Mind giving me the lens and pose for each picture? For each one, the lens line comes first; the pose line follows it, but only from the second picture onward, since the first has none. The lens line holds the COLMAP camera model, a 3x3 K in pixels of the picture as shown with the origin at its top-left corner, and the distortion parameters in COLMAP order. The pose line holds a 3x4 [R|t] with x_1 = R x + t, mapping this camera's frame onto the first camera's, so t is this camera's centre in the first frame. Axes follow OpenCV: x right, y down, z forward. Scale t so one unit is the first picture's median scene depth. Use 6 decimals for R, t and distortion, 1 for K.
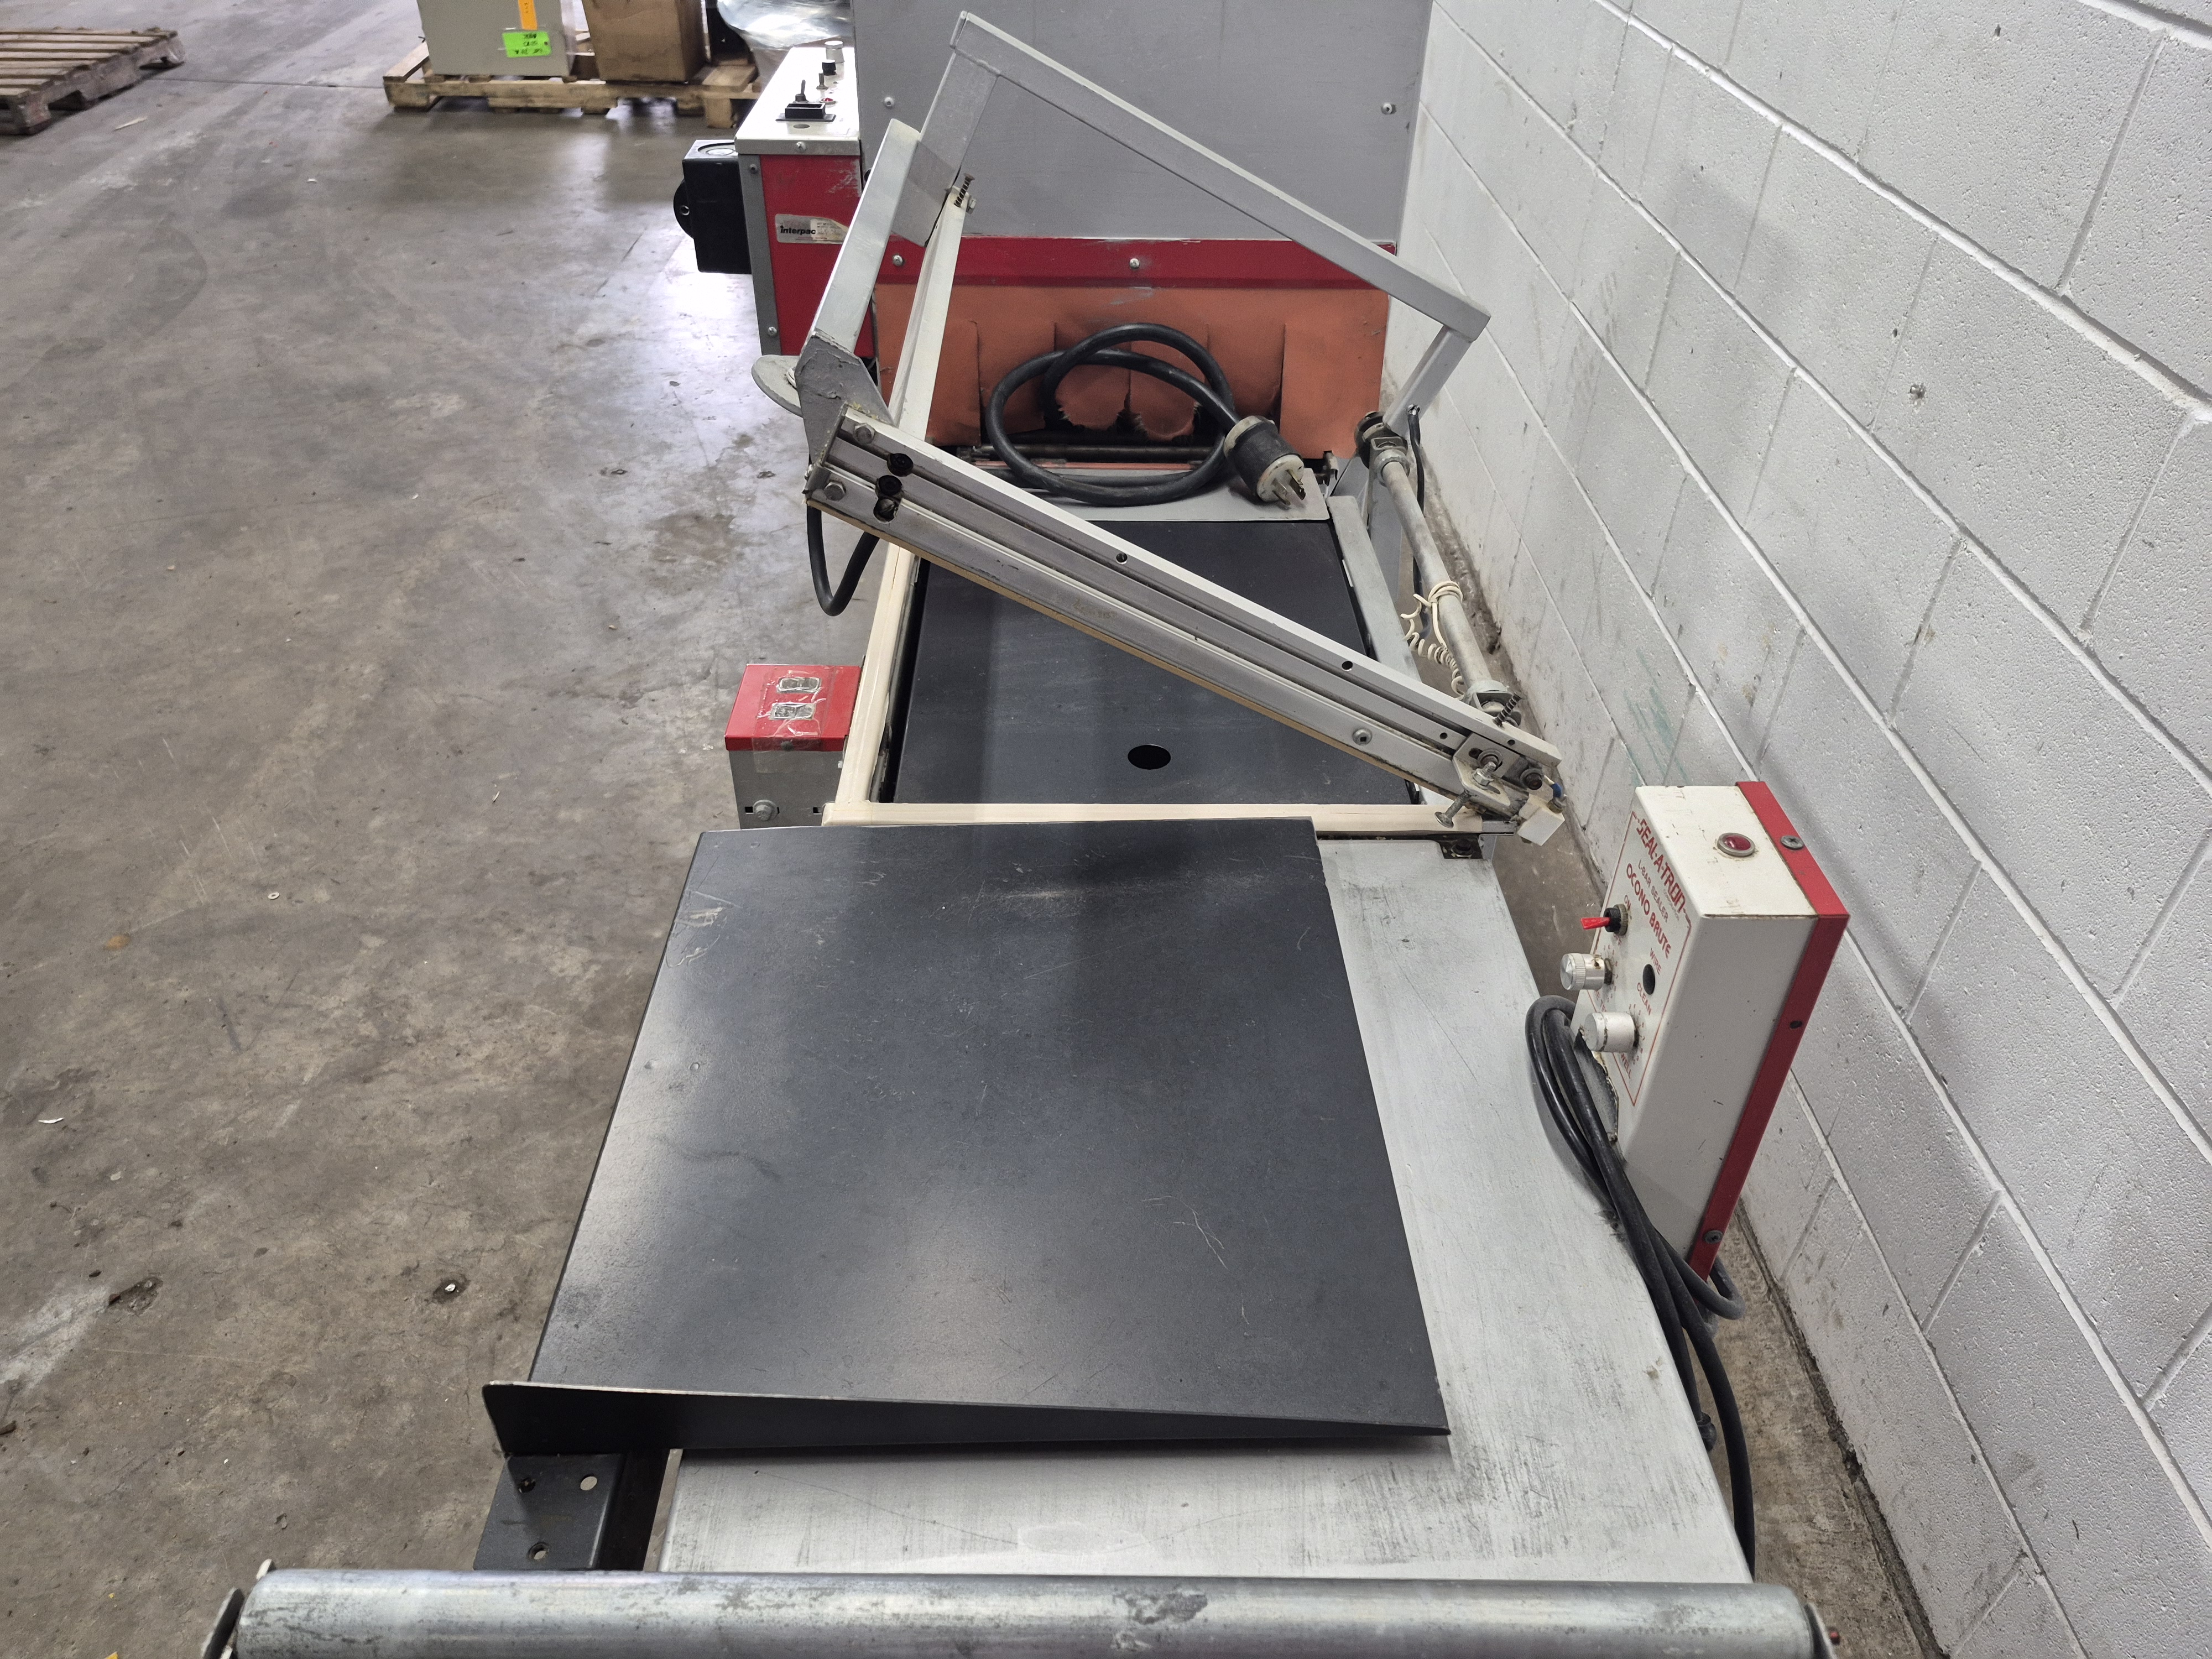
lens RADIAL K [[1545.4, 0, 1093.0], [0, 1545.4, 847.1], [0, 0, 1]] dist [0.036614, -0.031141]
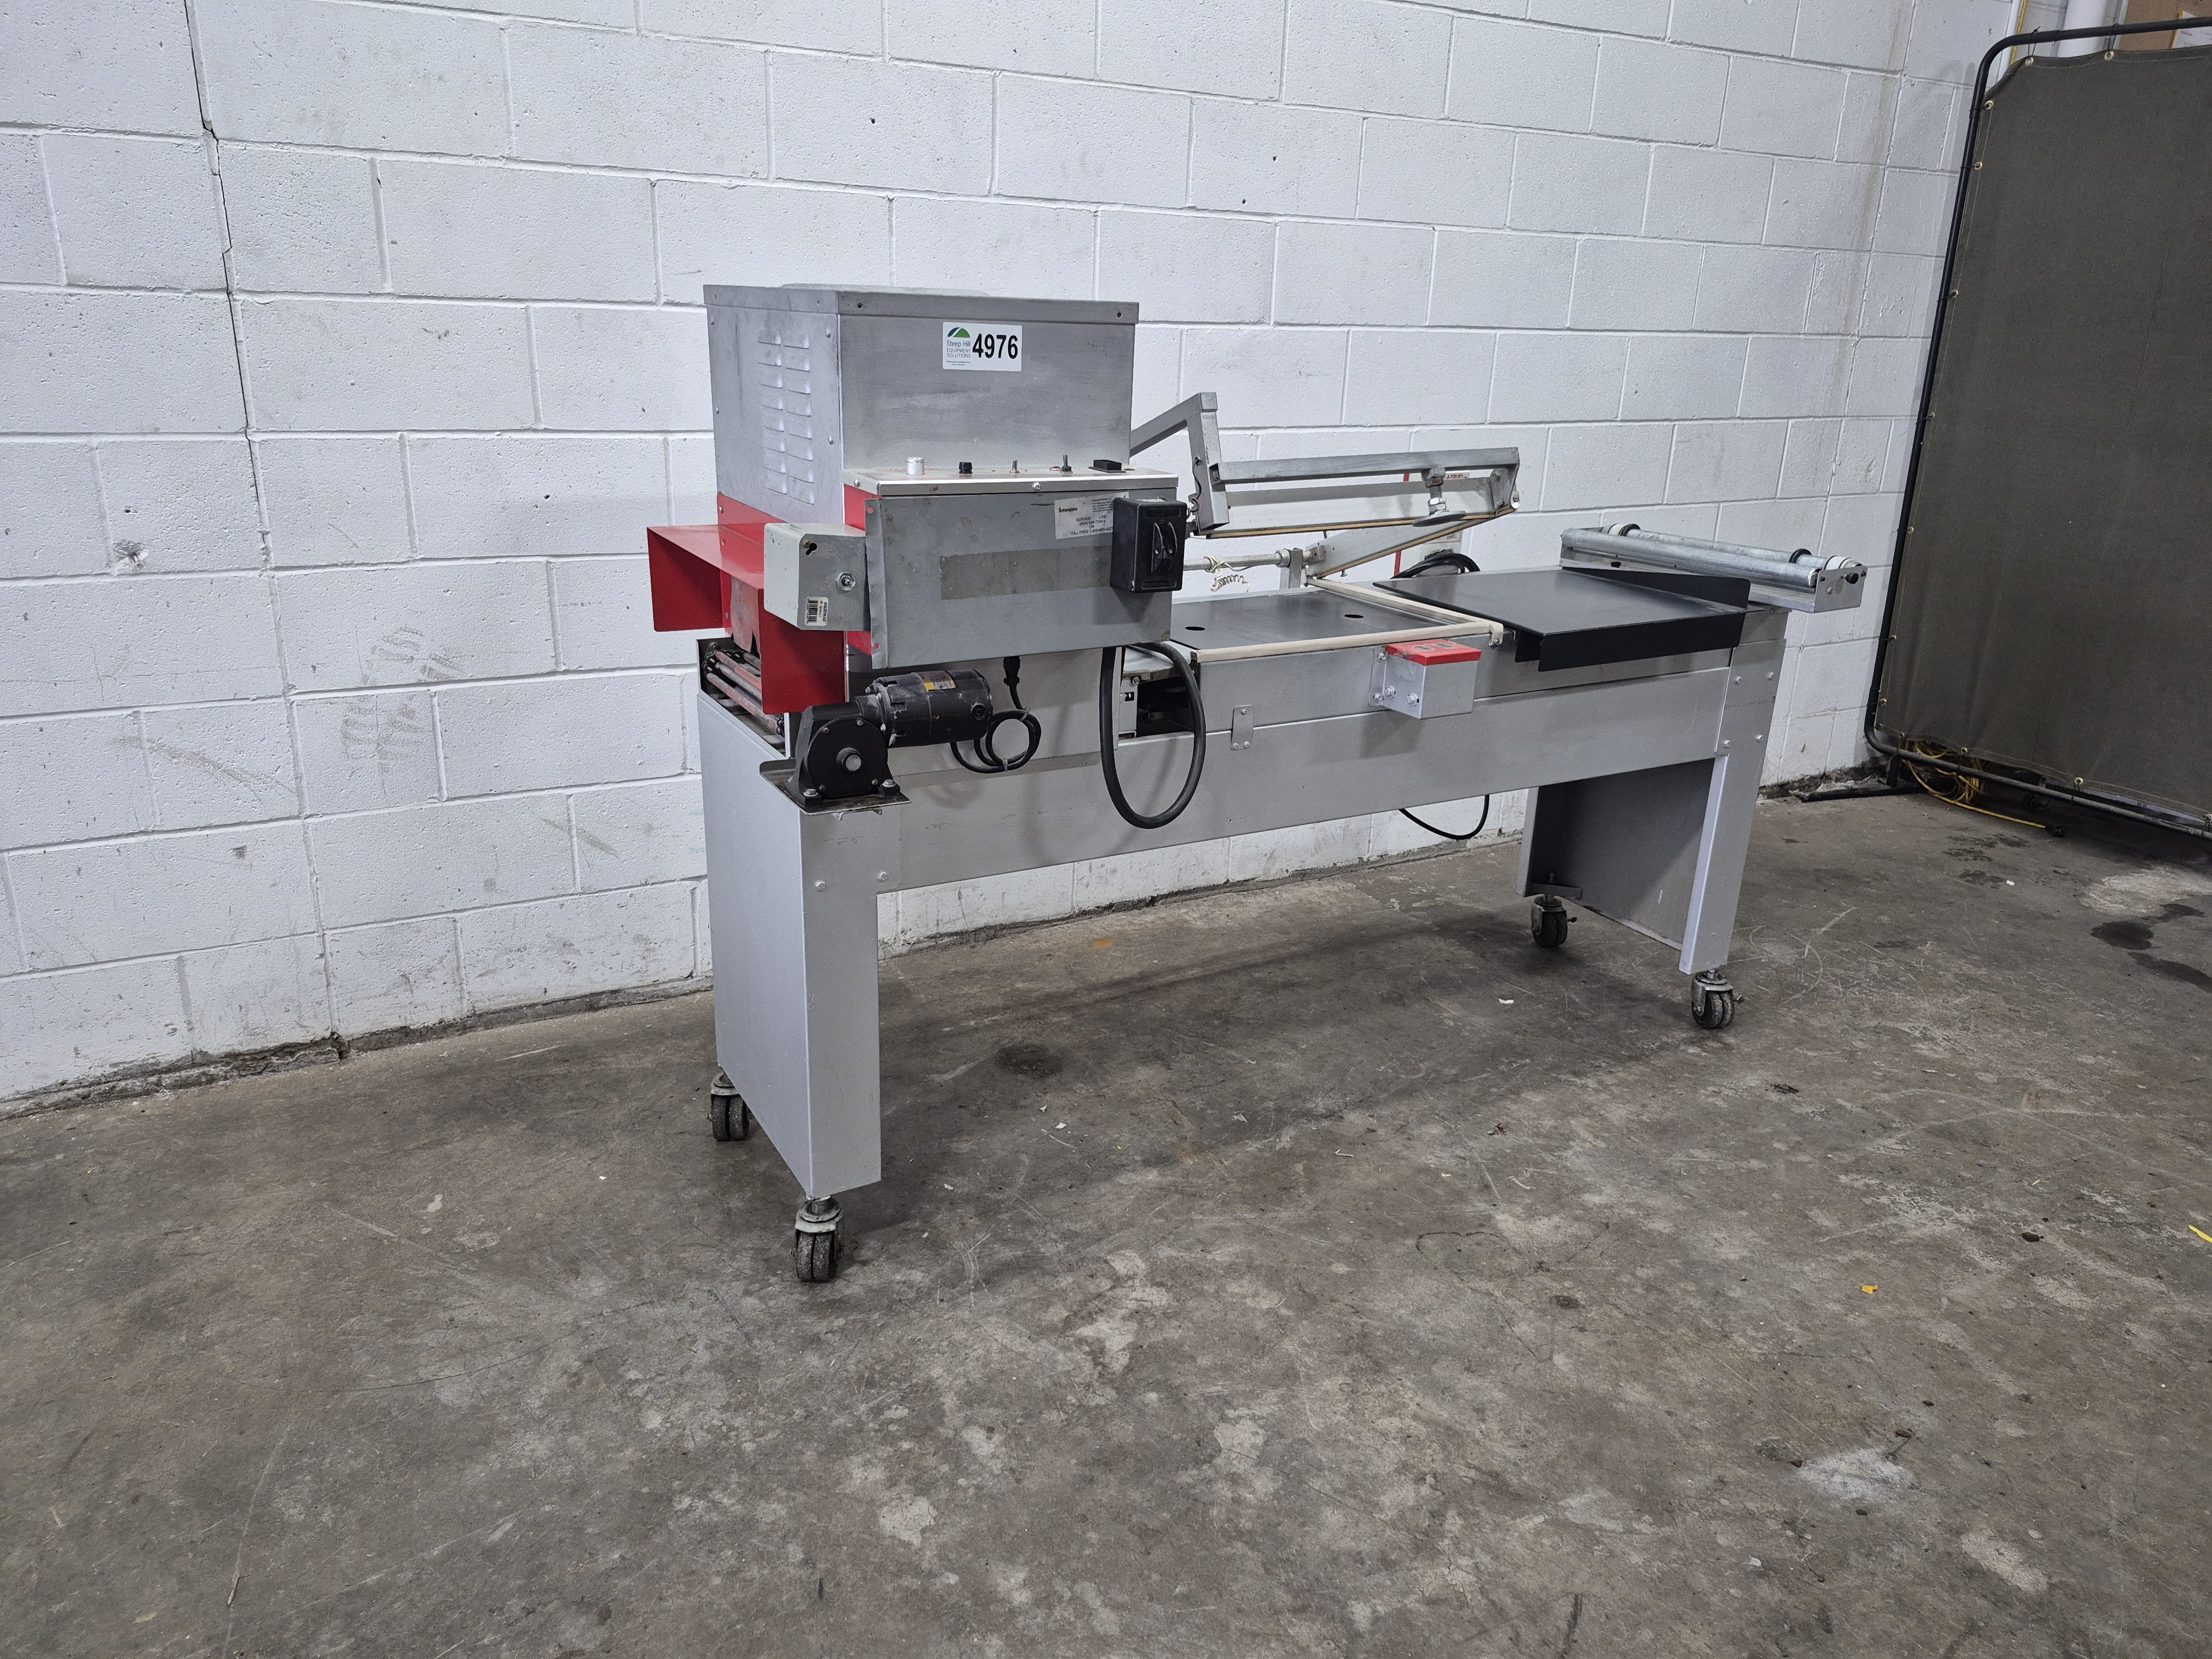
lens RADIAL K [[1523.4, 0, 1113.0], [0, 1523.4, 829.8], [0, 0, 1]] dist [0.093538, -0.117653]
pose [[-0.480282, -0.315805, 0.818289, -1.156191], [0.498422, 0.669403, 0.550886, -0.849008], [-0.721737, 0.672434, -0.164098, 1.237466]]
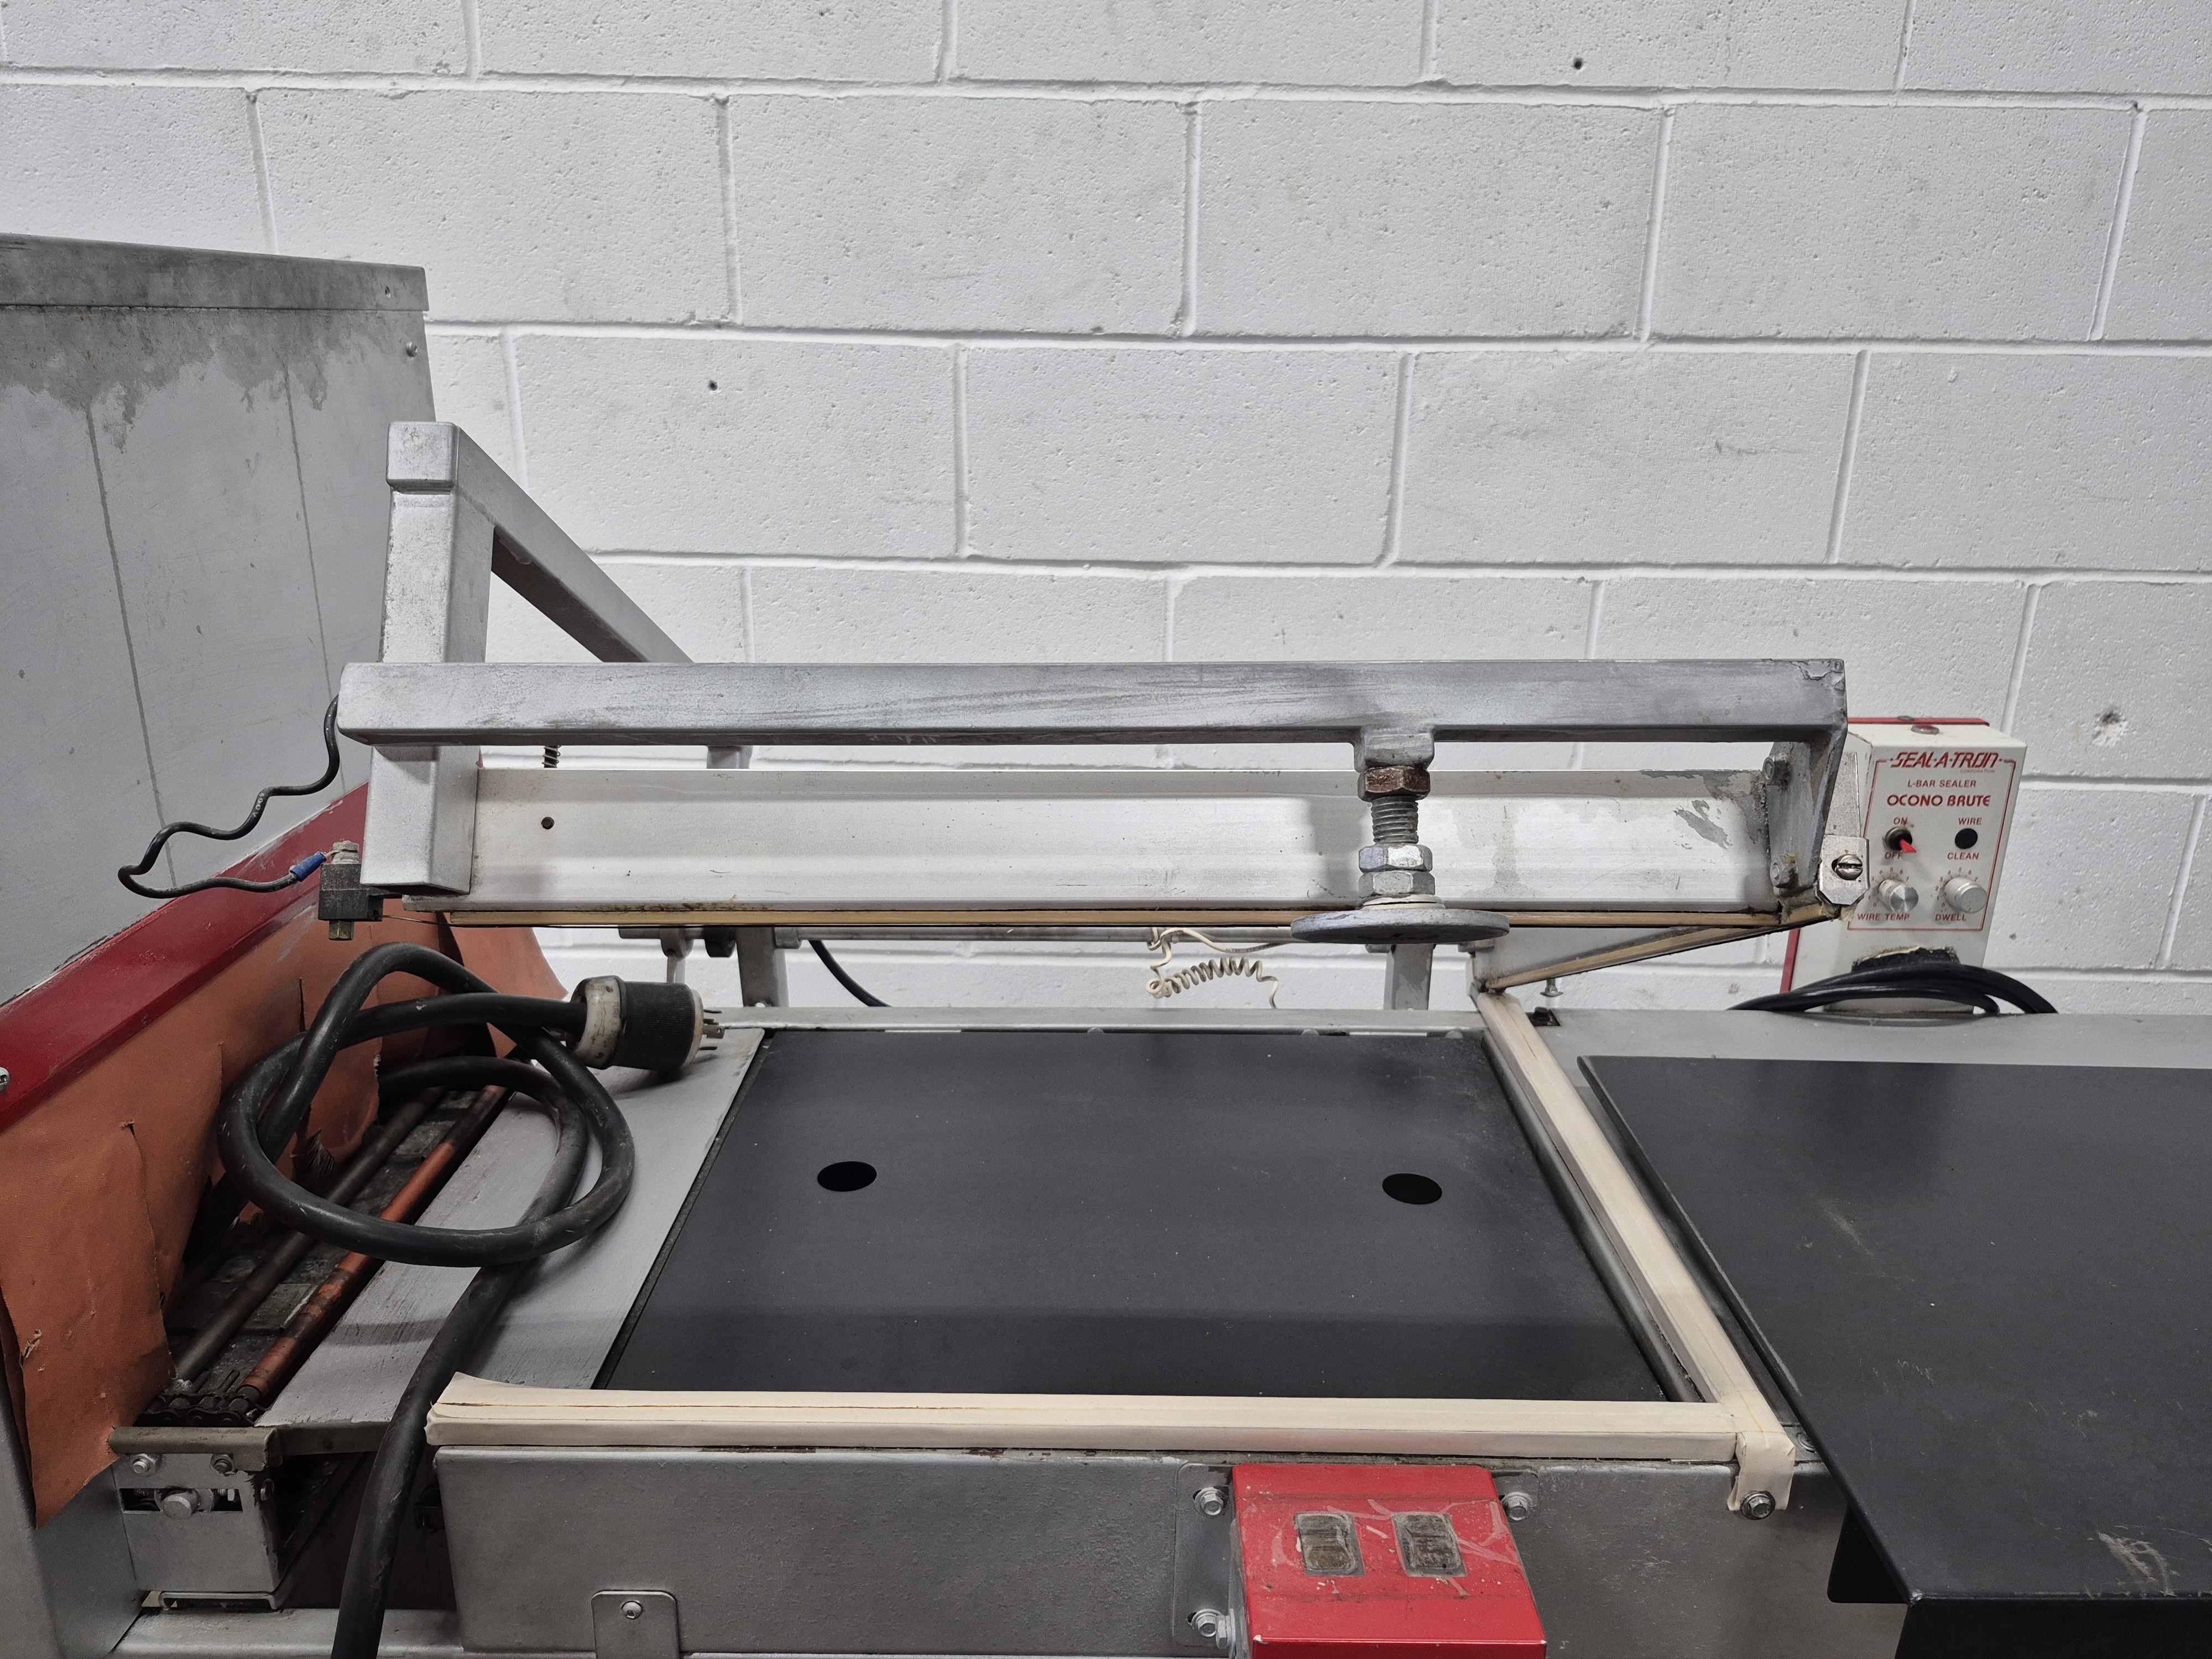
lens RADIAL K [[1575.5, 0, 1102.9], [0, 1575.5, 858.7], [0, 0, 1]] dist [0.016992, -0.012431]
pose [[0.015237, -0.335785, 0.941815, -0.427742], [0.595613, 0.759621, 0.261191, -0.319655], [-0.803127, 0.556978, 0.211572, 0.589554]]
